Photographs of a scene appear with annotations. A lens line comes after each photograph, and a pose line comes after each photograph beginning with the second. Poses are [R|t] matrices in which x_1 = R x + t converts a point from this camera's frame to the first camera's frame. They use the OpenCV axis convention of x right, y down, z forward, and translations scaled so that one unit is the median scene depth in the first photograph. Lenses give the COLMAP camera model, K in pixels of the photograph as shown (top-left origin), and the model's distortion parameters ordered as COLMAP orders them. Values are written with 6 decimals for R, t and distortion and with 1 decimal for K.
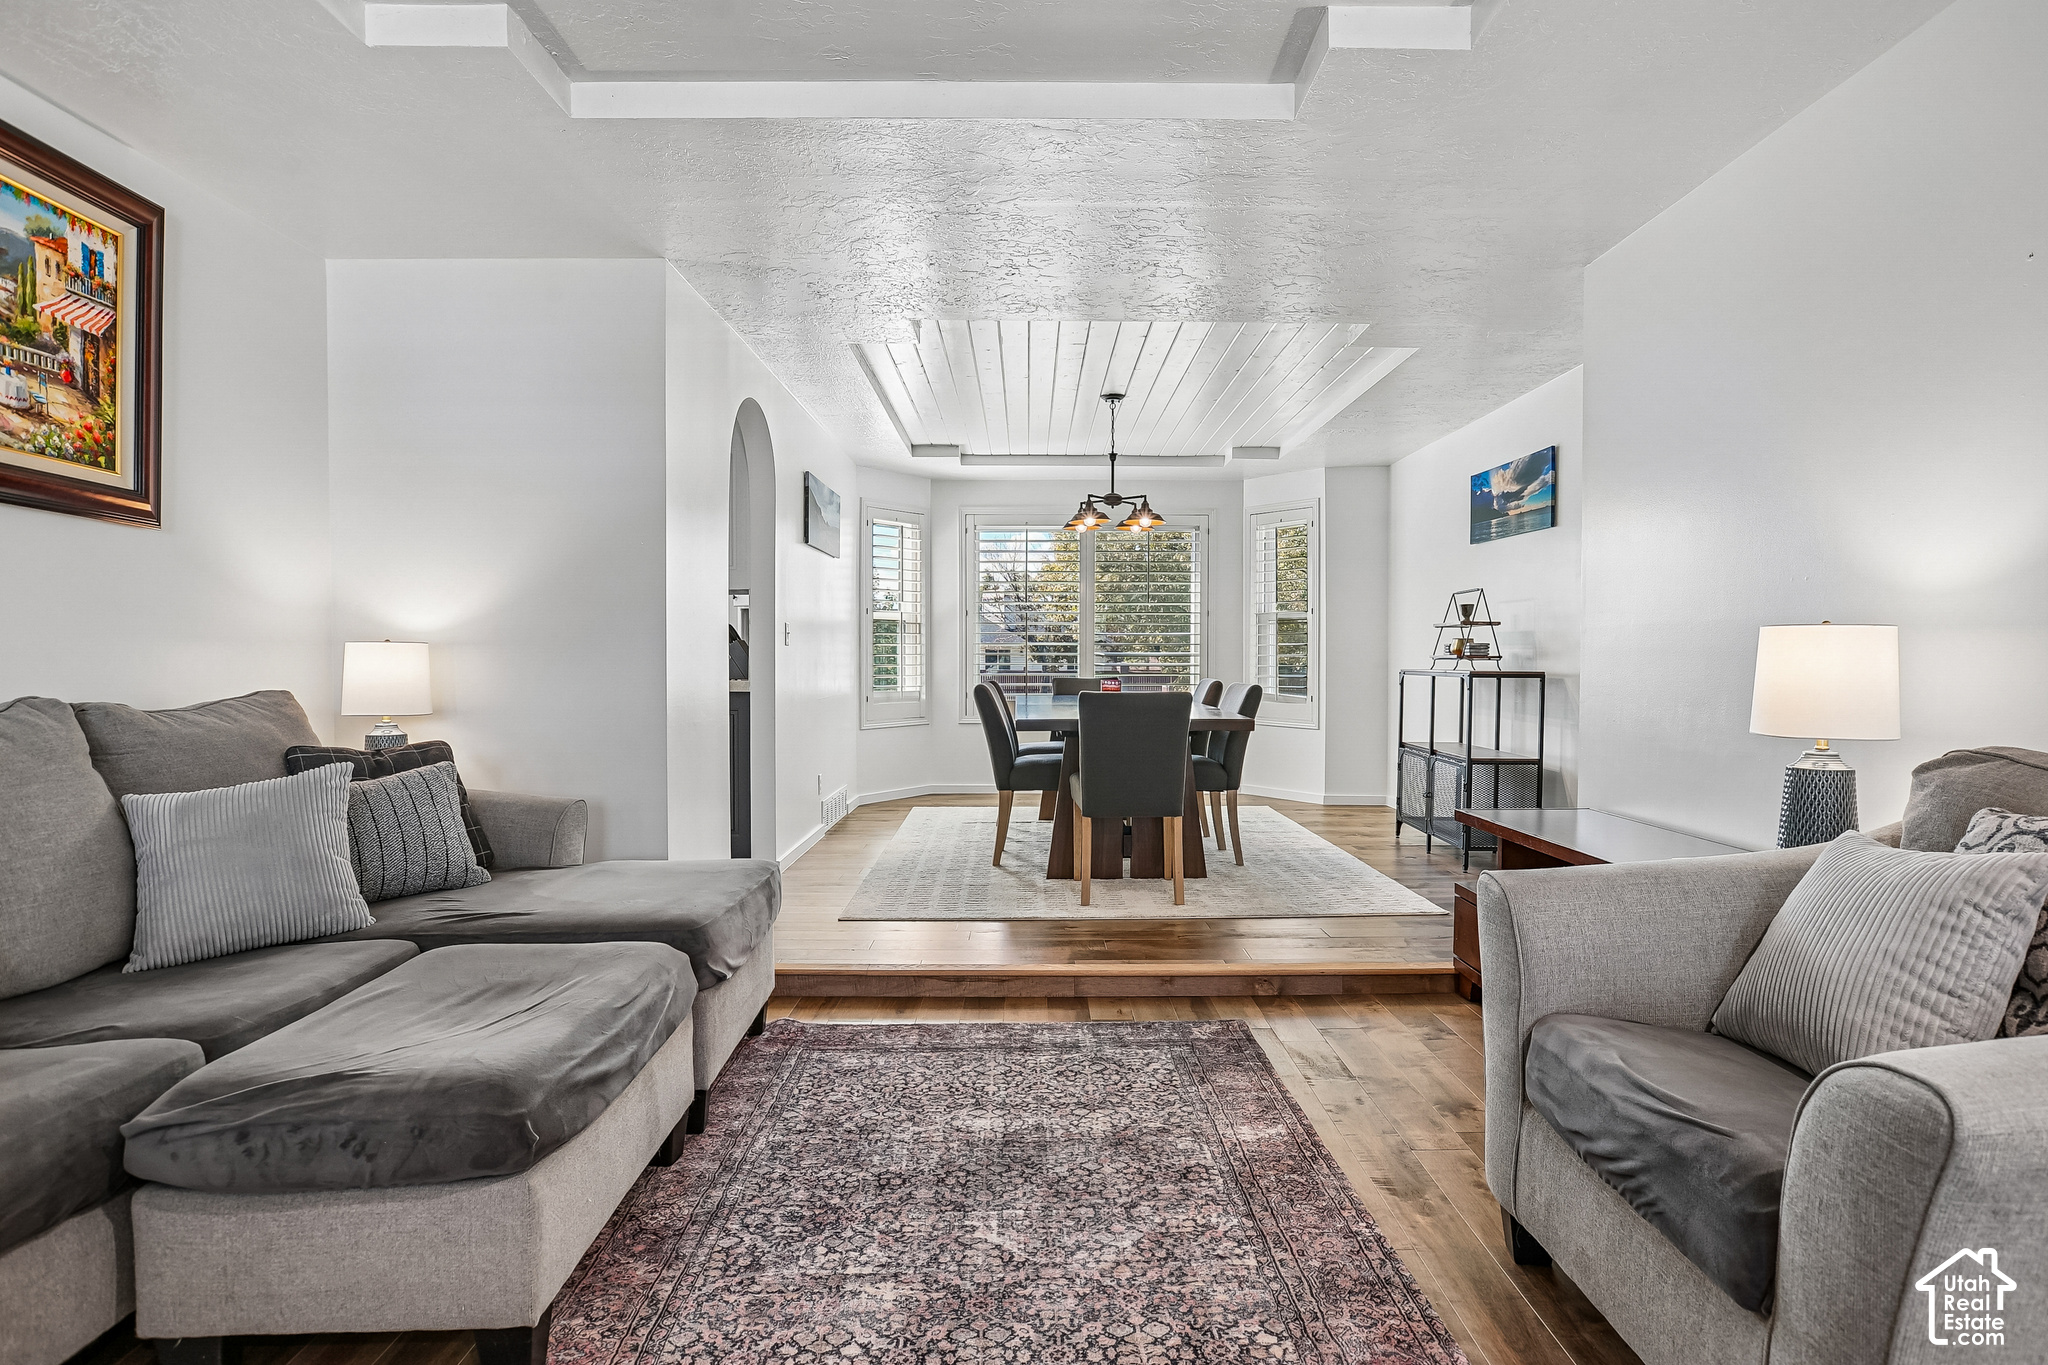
lens RADIAL K [[1056.8, 0, 1017.2], [0, 1056.8, 687.6], [0, 0, 1]] dist [-0.049407, 0.031077]
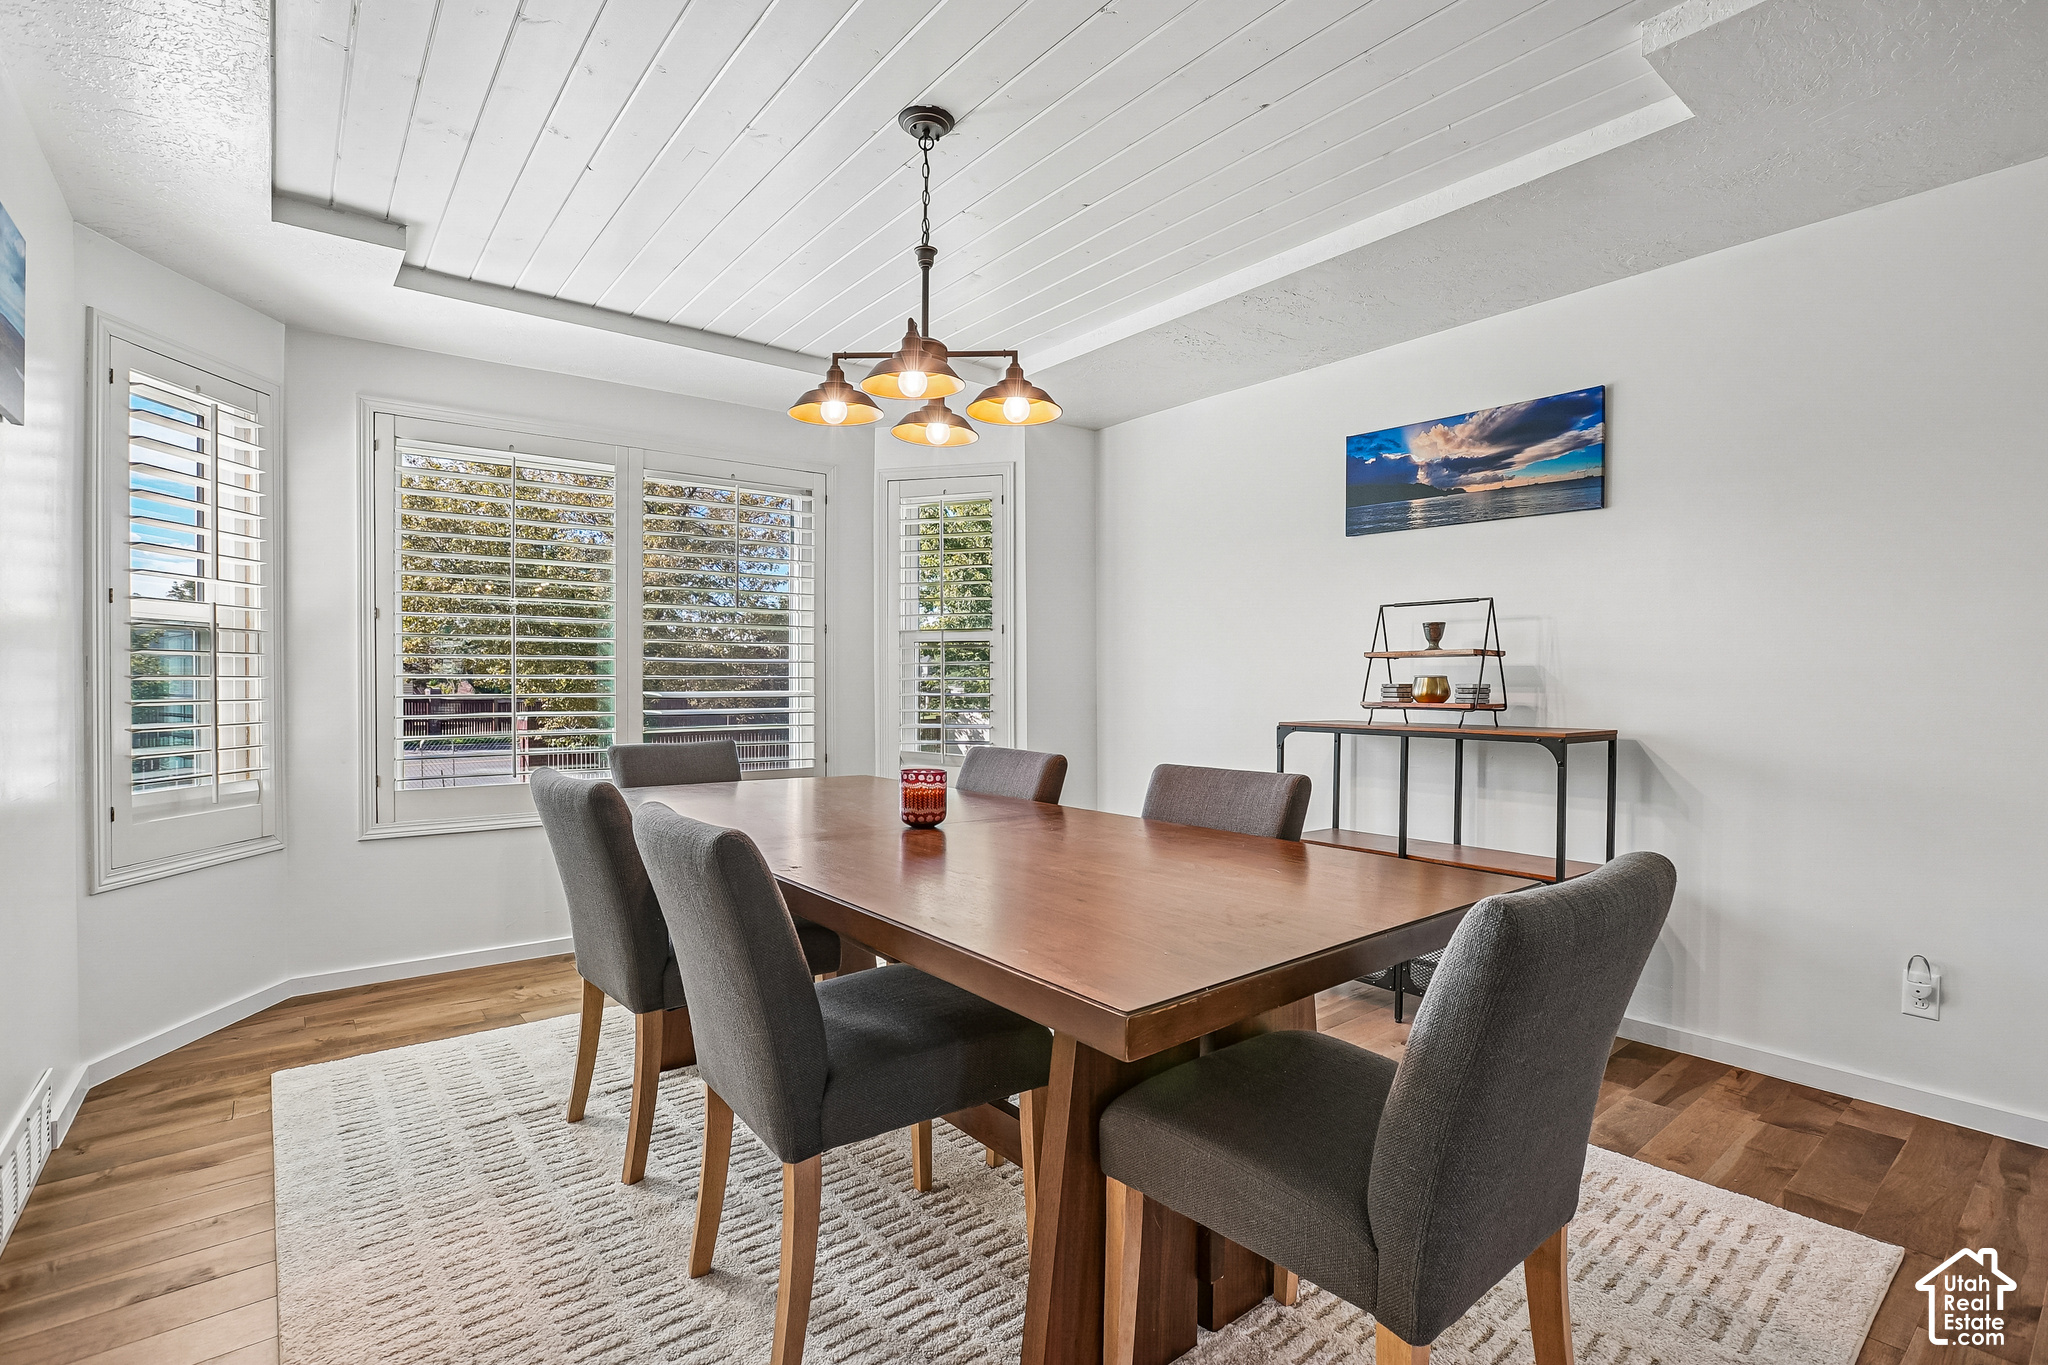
lens RADIAL K [[984.3, 0, 1035.4], [0, 984.3, 685.6], [0, 0, 1]] dist [-0.029426, 0.000734]
pose [[0.779638, -0.002147, 0.626227, -0.251083], [0.017724, 0.999669, -0.018638, -0.065973], [-0.625980, 0.025630, 0.779418, 1.295017]]
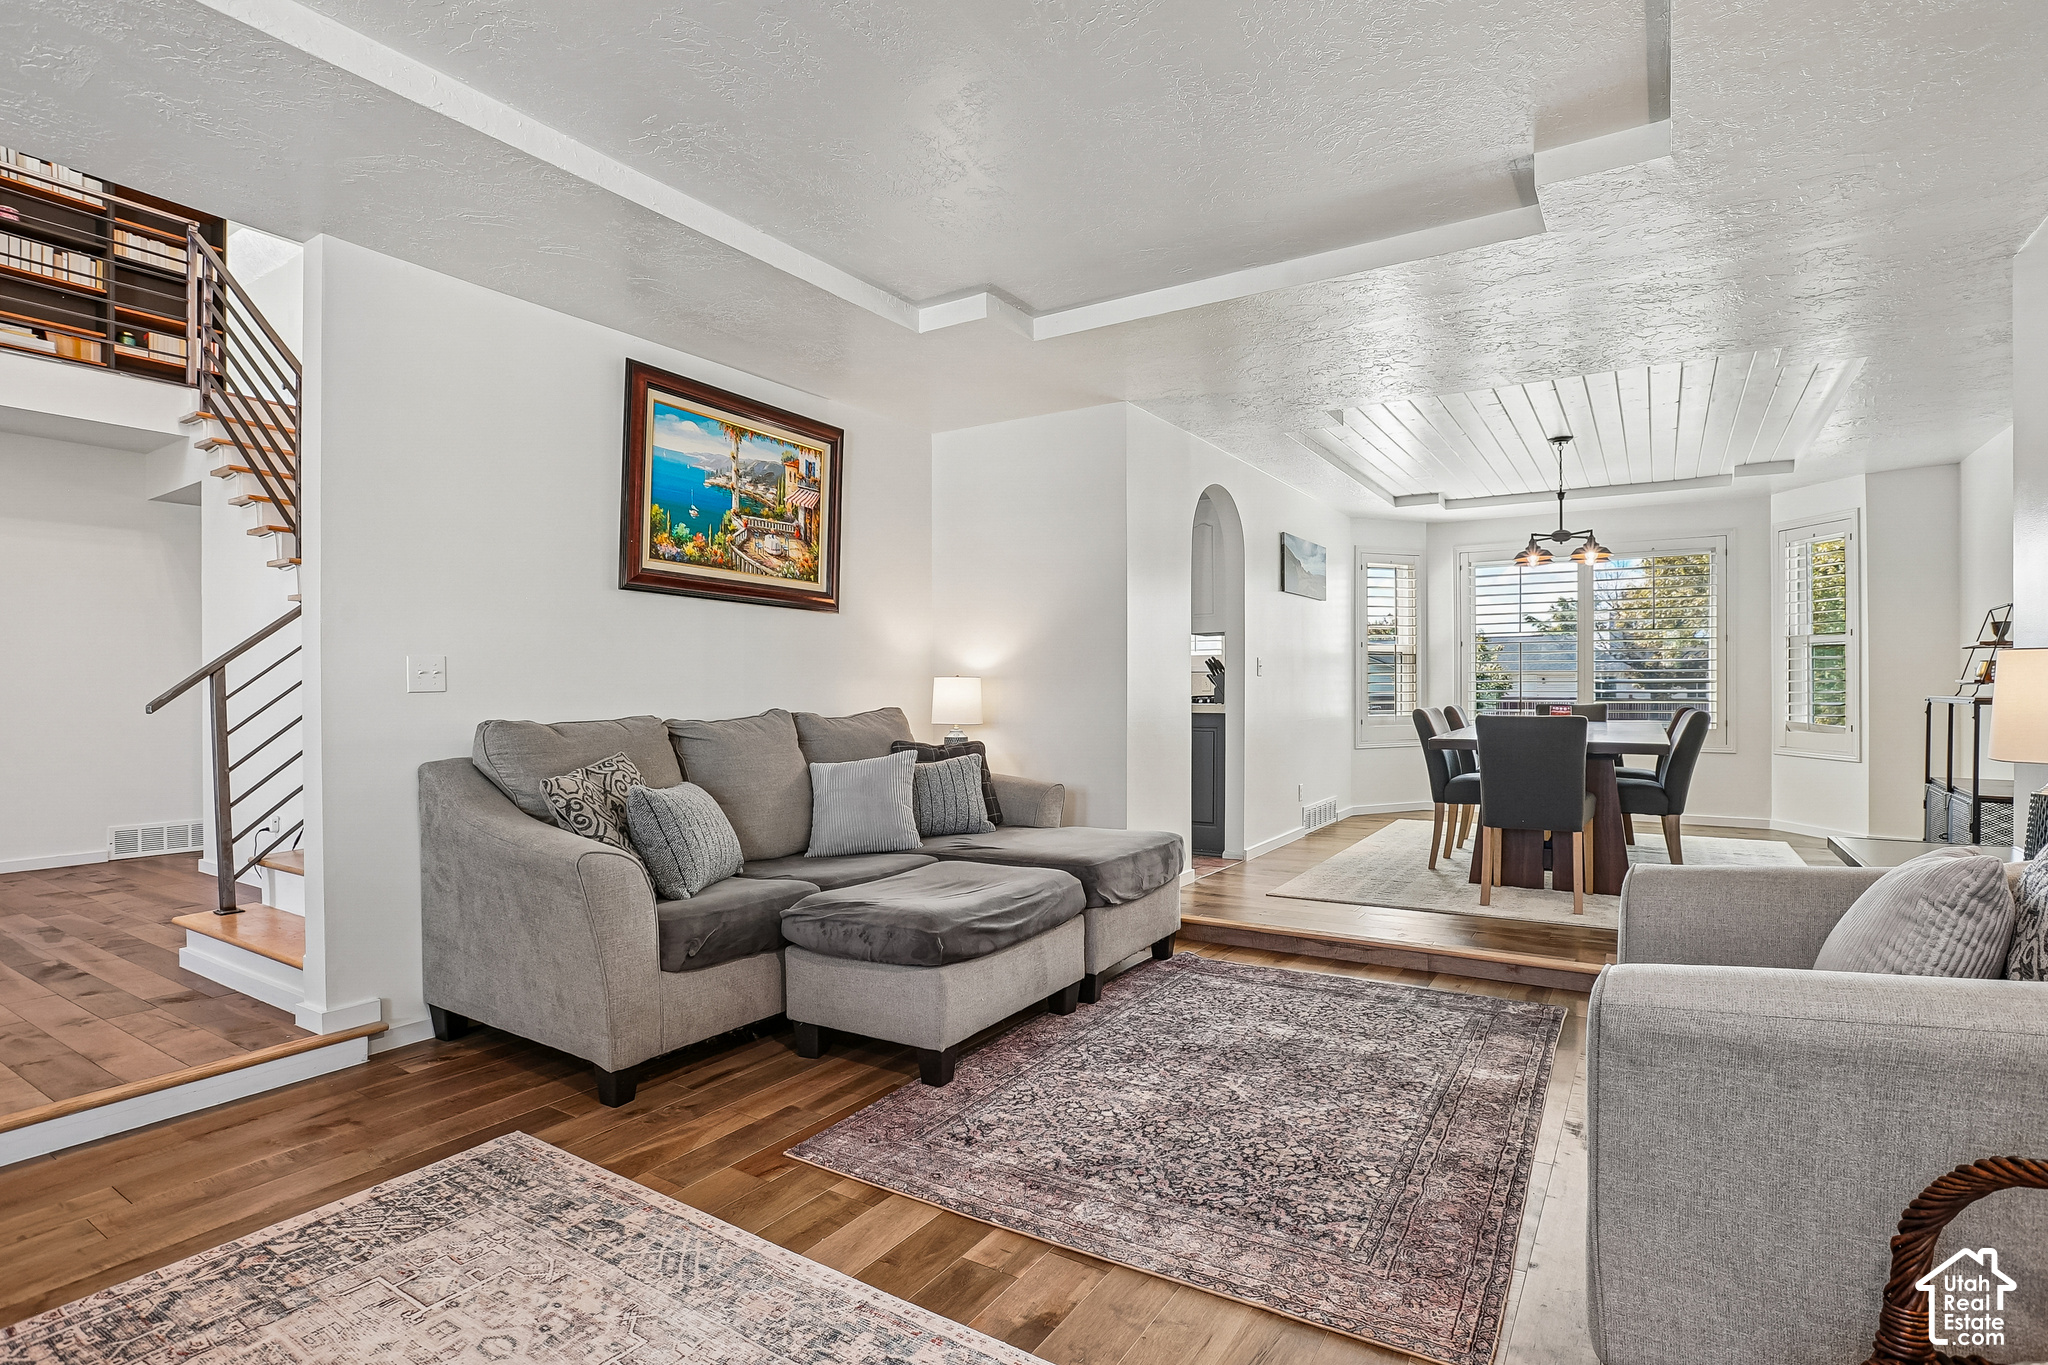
lens RADIAL K [[984.3, 0, 1035.4], [0, 984.3, 685.6], [0, 0, 1]] dist [-0.029426, 0.000734]
pose [[0.847774, -0.004342, -0.530340, 0.314092], [-0.010683, 0.999624, -0.025261, 0.005243], [0.530251, 0.027081, 0.847408, -0.208701]]
